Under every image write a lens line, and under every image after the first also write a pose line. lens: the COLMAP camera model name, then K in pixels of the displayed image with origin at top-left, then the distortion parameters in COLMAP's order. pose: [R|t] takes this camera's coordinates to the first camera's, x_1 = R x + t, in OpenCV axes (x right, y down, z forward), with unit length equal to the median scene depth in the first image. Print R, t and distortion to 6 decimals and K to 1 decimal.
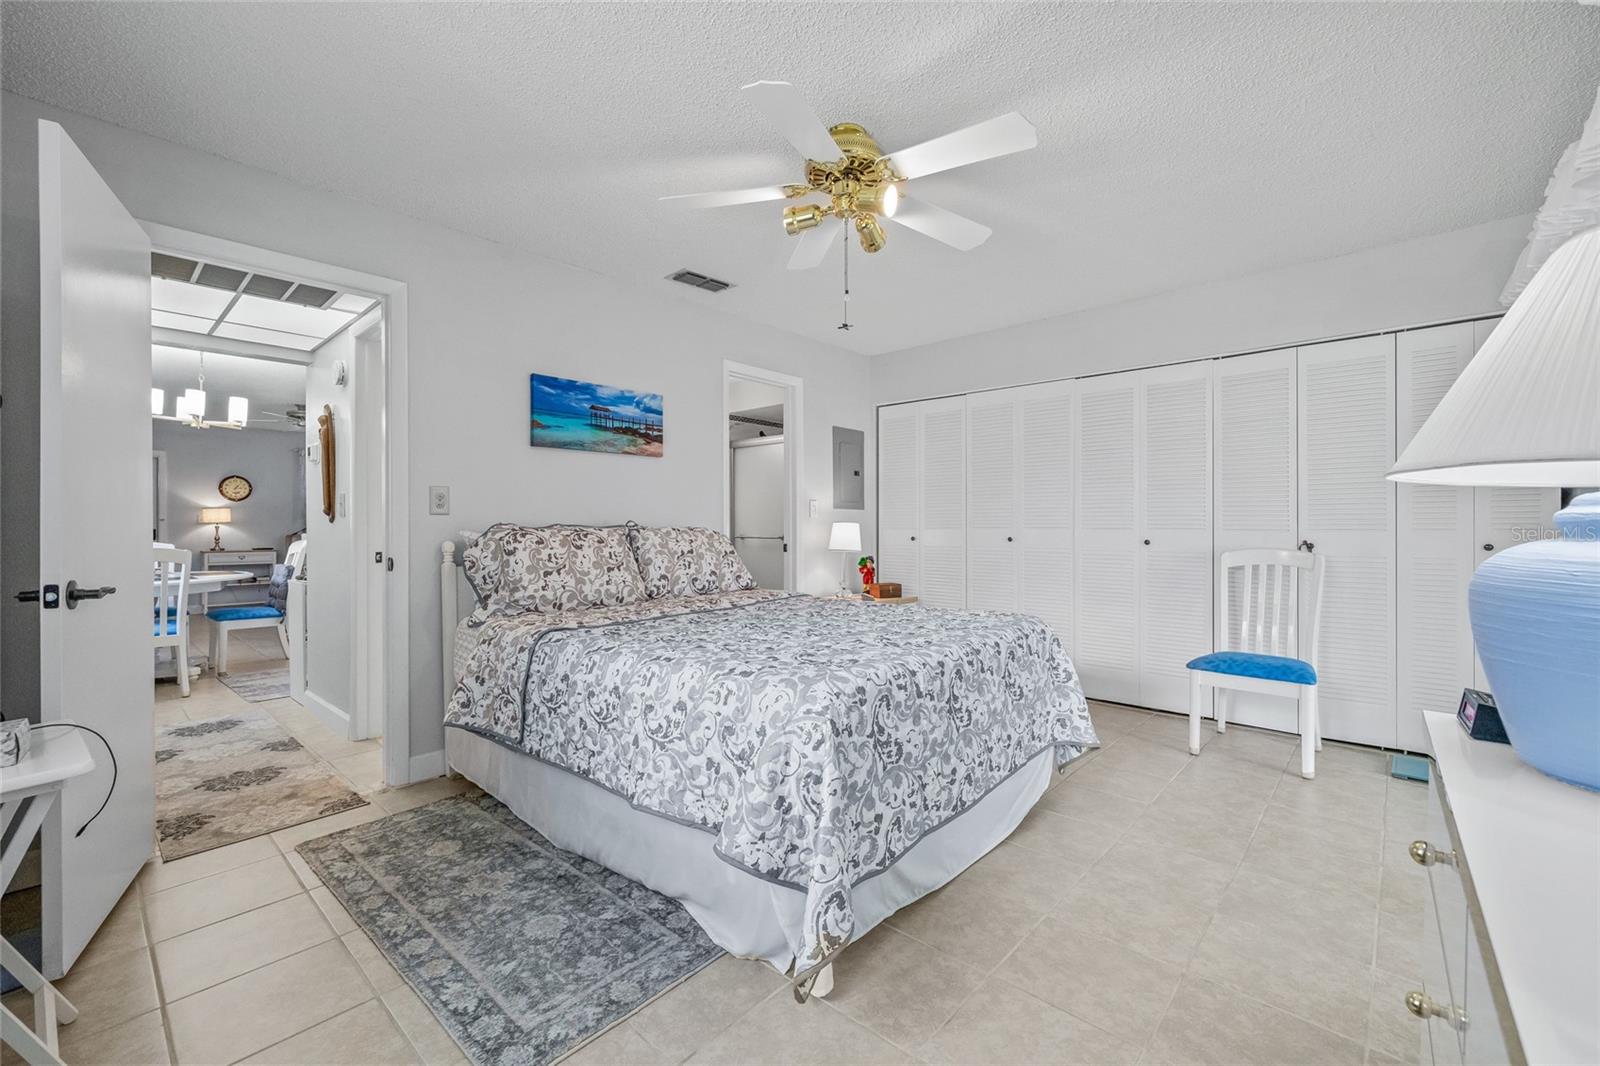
lens RADIAL K [[666.5, 0, 793.1], [0, 666.5, 527.8], [0, 0, 1]] dist [0.000739, 0.000016]
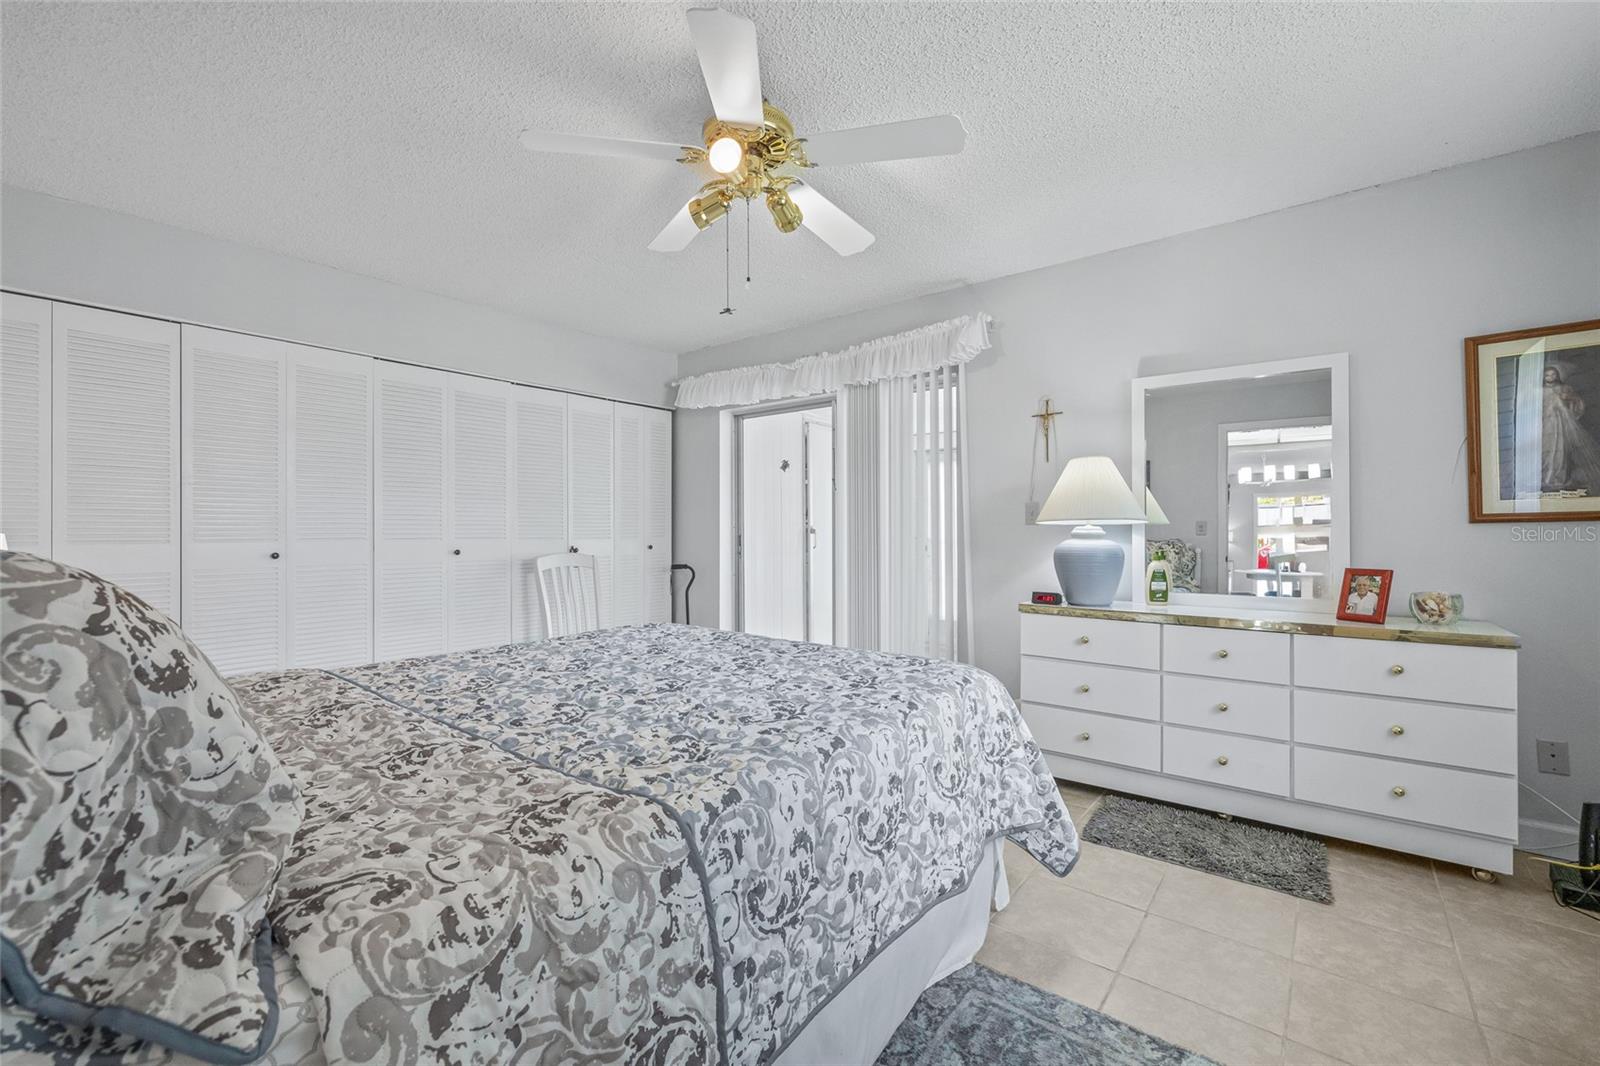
lens RADIAL K [[666.5, 0, 793.1], [0, 666.5, 527.8], [0, 0, 1]] dist [0.000739, 0.000016]
pose [[-0.062734, 0.003101, 0.998025, -0.369792], [0.005699, 0.999980, -0.002749, -0.006366], [-0.998014, 0.005515, -0.062750, 0.447943]]
